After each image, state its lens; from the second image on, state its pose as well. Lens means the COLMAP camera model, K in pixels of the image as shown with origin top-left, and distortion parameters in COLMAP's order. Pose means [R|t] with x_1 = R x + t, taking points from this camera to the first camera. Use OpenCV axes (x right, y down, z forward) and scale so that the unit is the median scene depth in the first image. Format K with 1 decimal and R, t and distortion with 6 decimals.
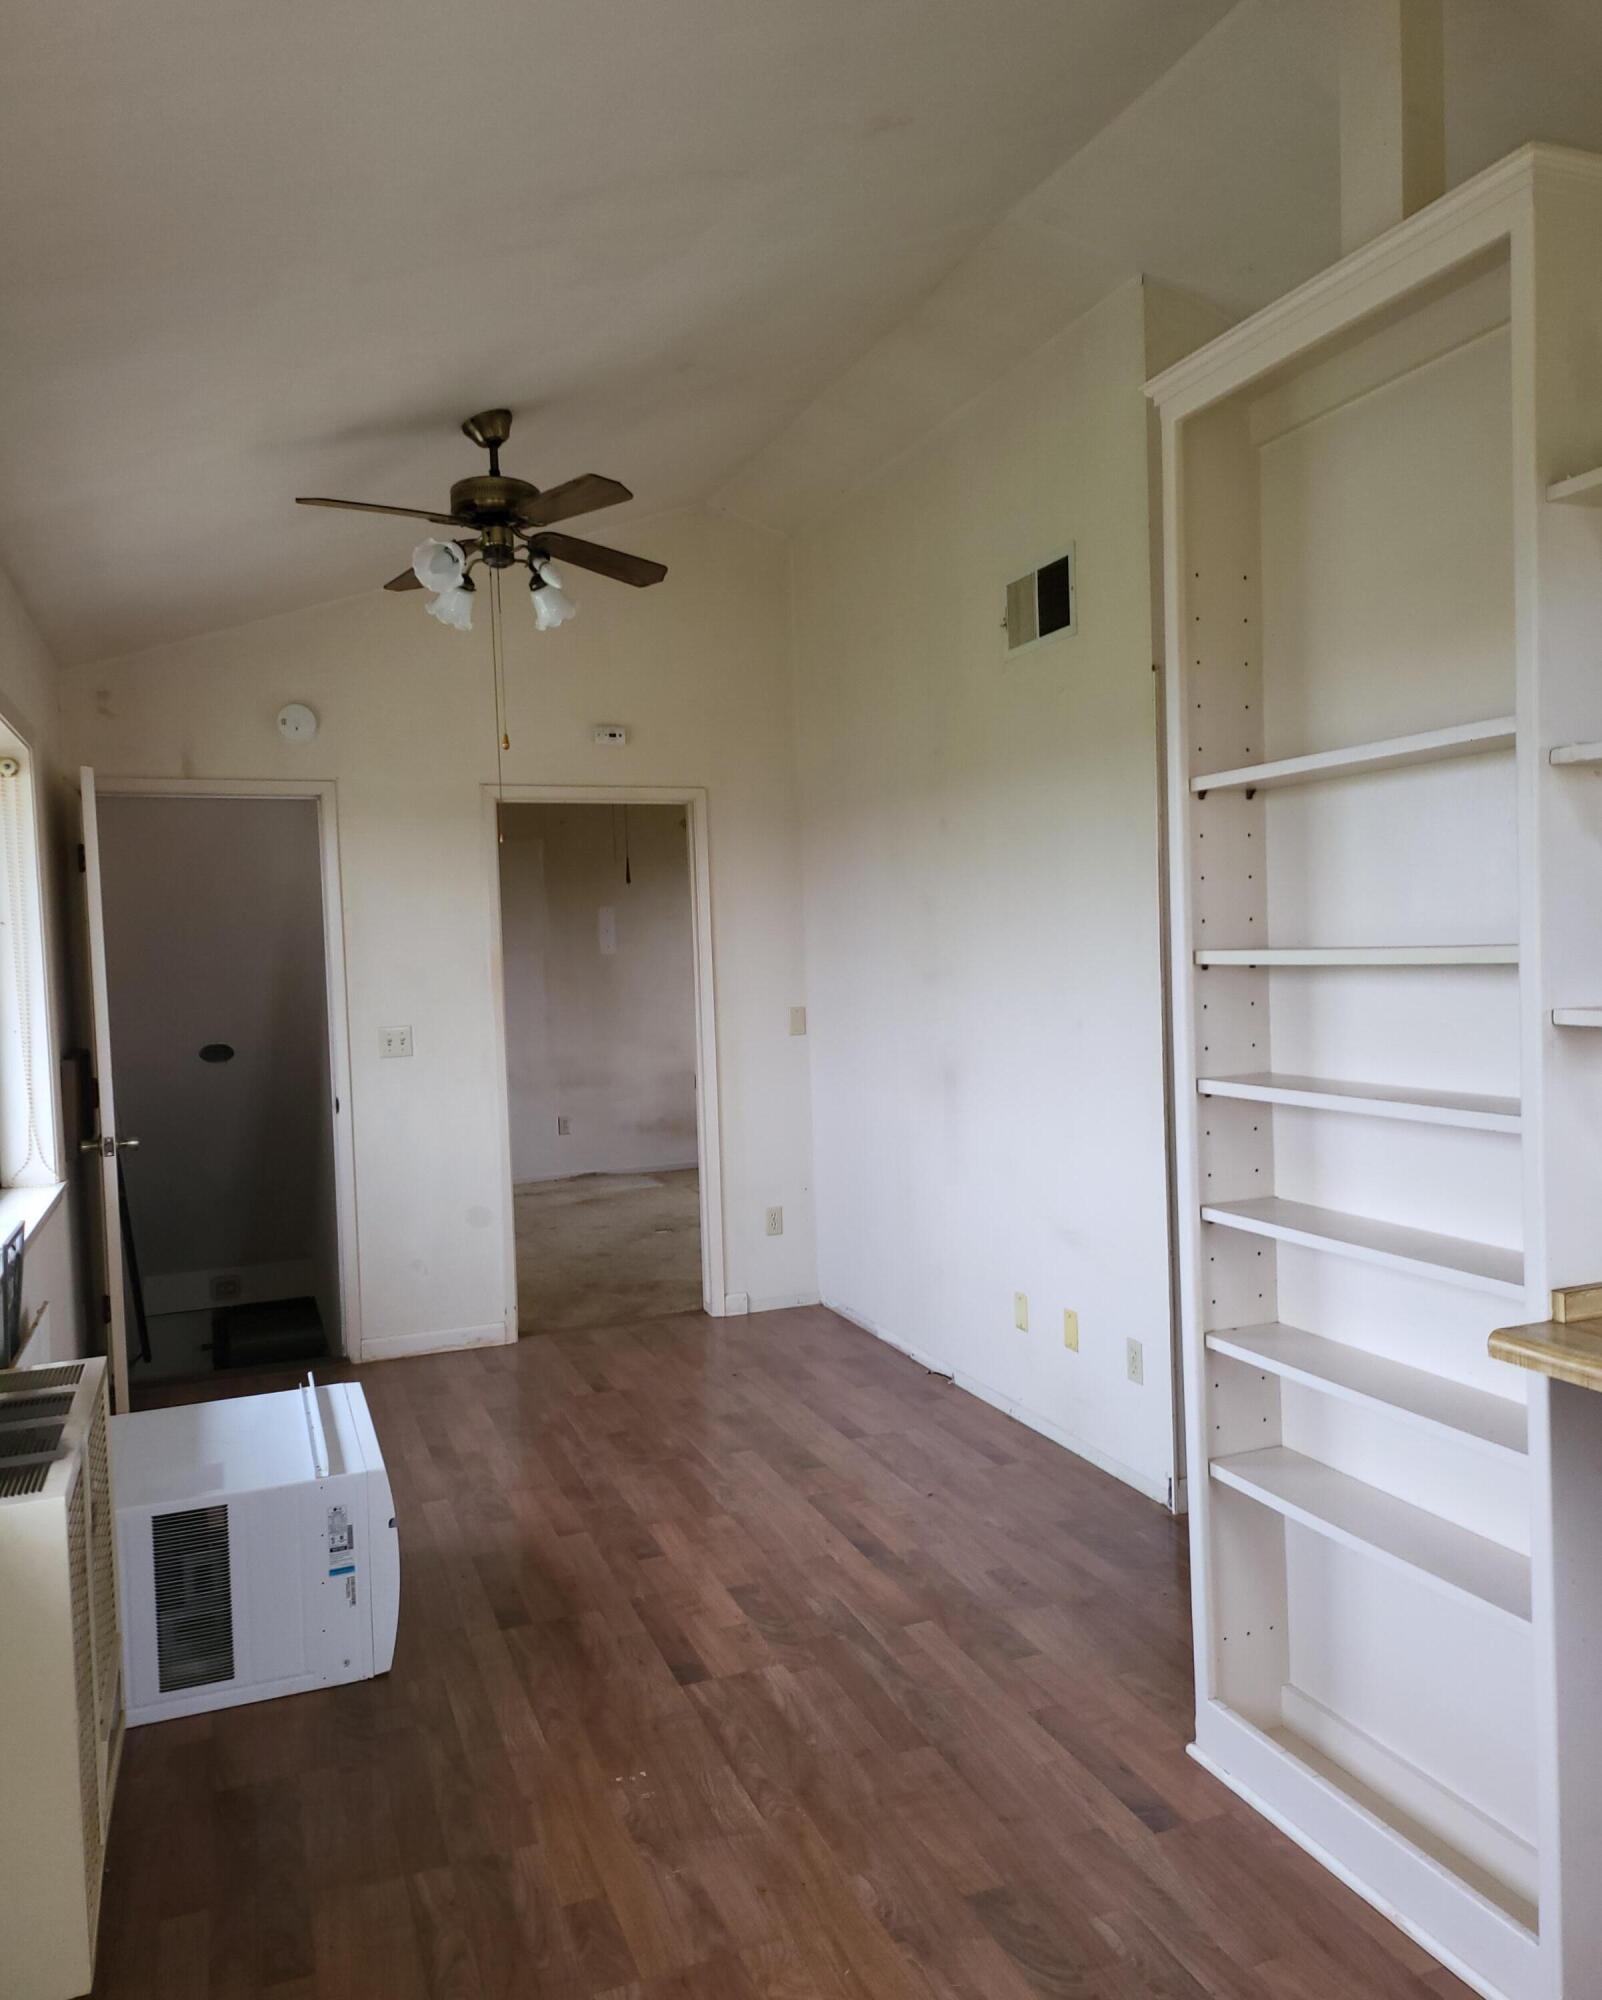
lens RADIAL K [[1483.1, 0, 809.2], [0, 1483.1, 999.6], [0, 0, 1]] dist [0.067587, -0.064401]
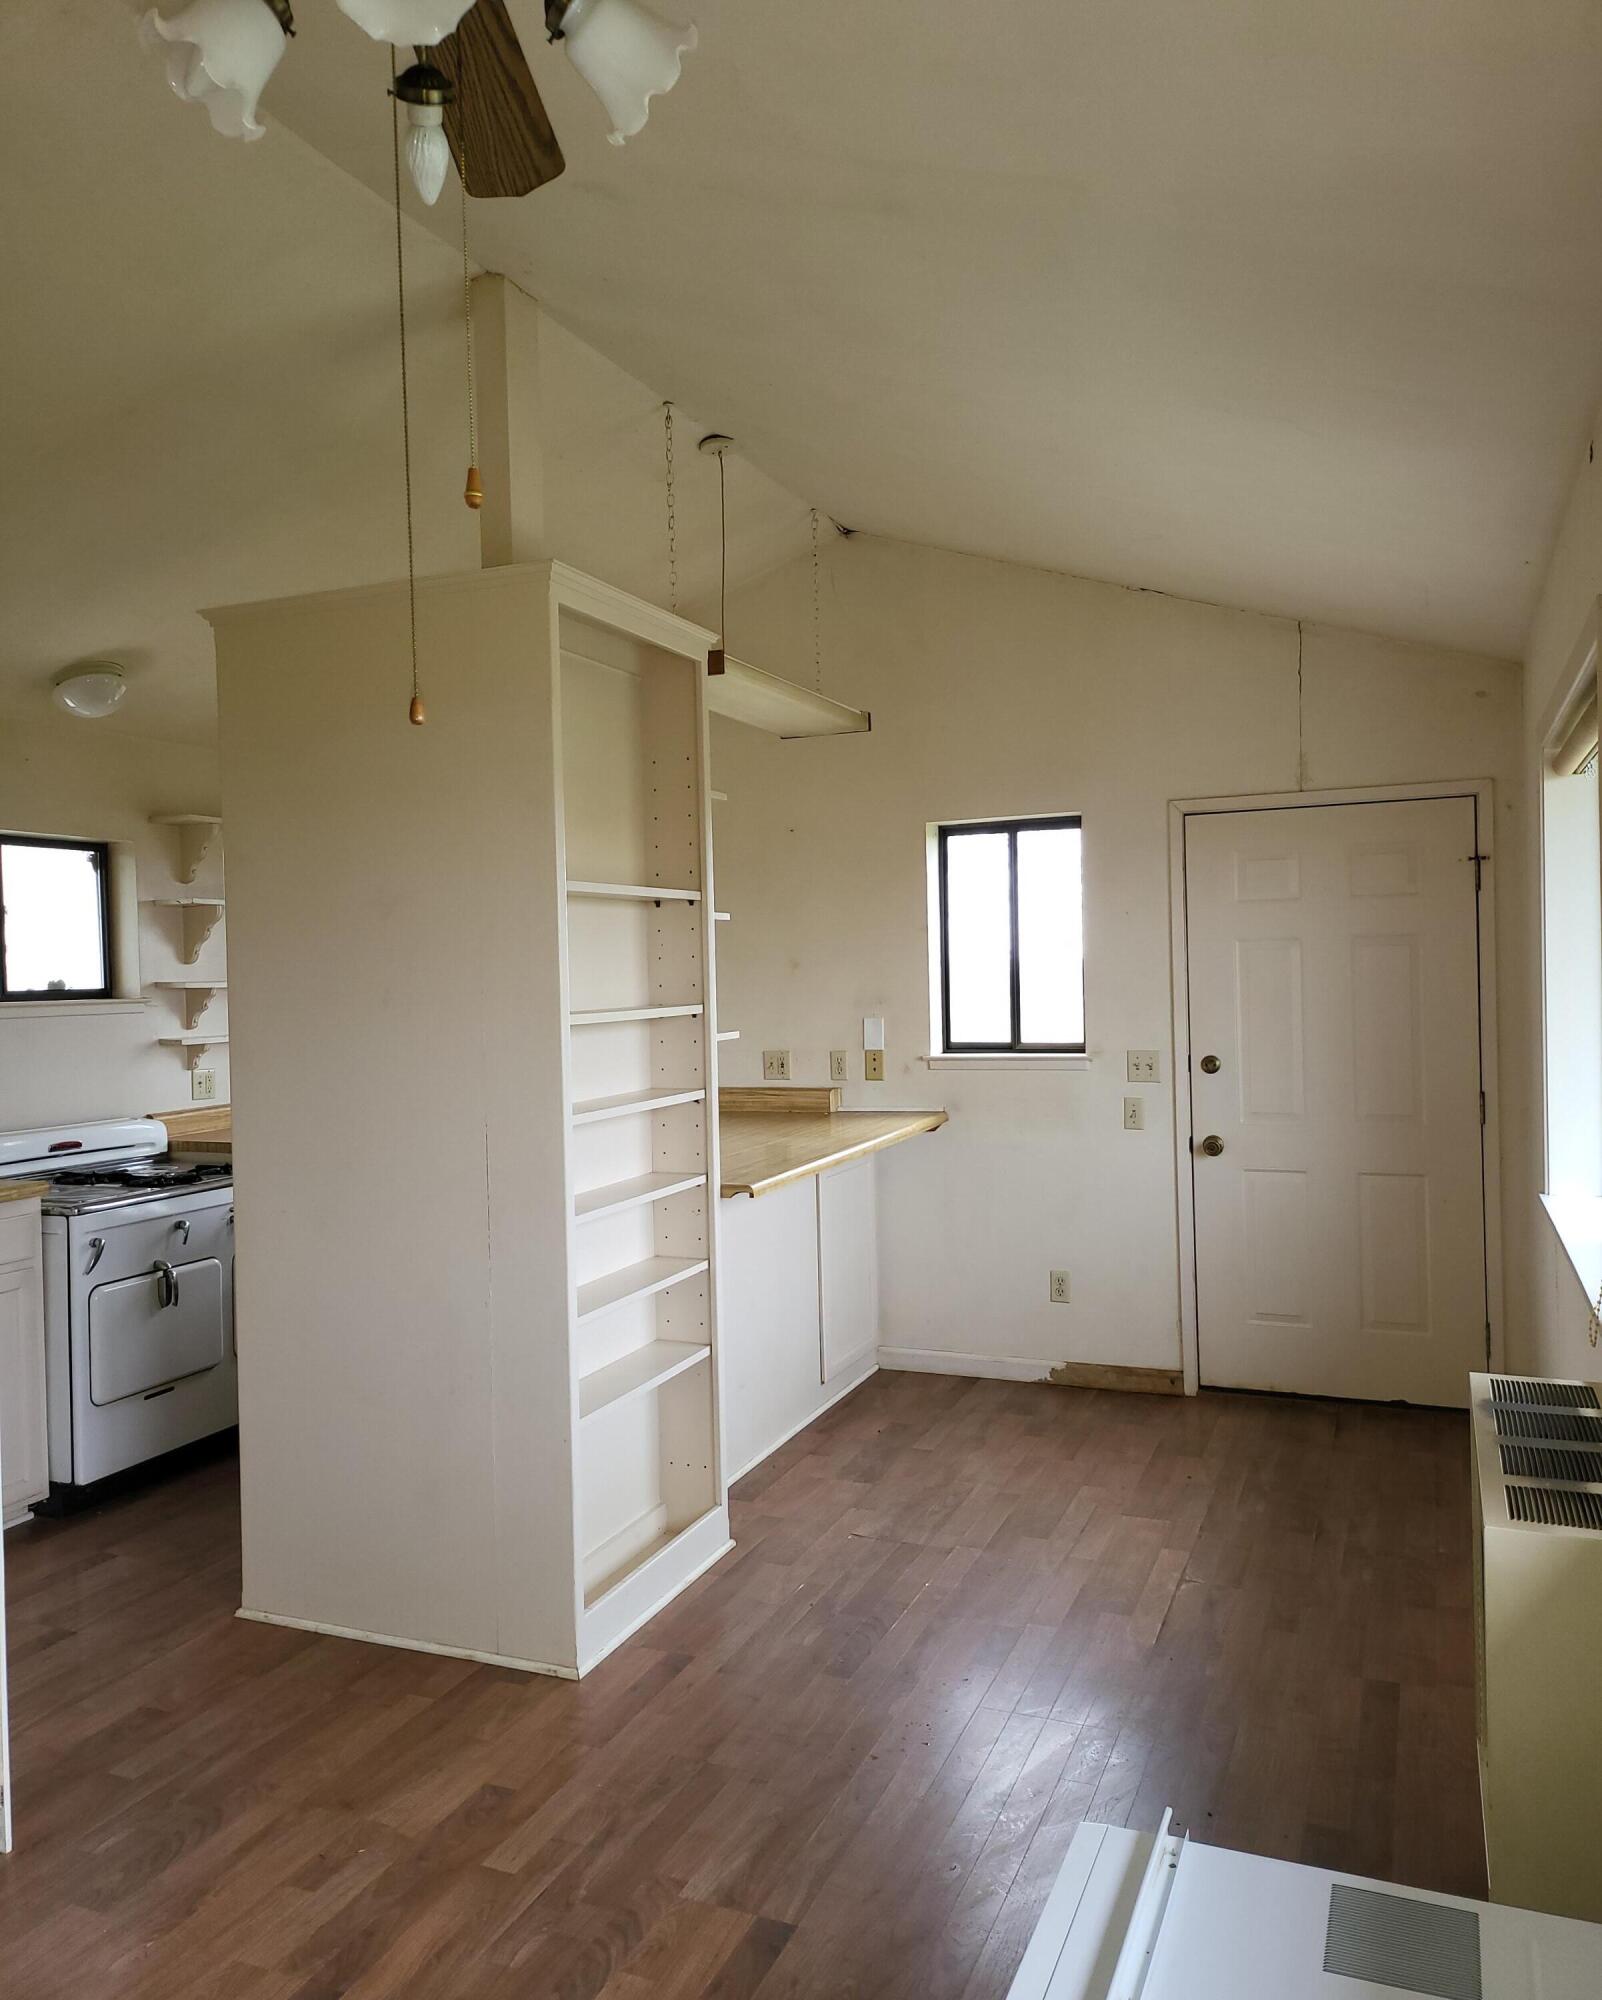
lens RADIAL K [[1483.1, 0, 779.9], [0, 1483.1, 993.8], [0, 0, 1]] dist [0.067587, -0.064401]
pose [[-0.705085, 0.042558, 0.707844, -0.727283], [0.079533, 0.996645, 0.019301, -0.056743], [-0.704648, 0.069906, -0.706105, 1.677884]]
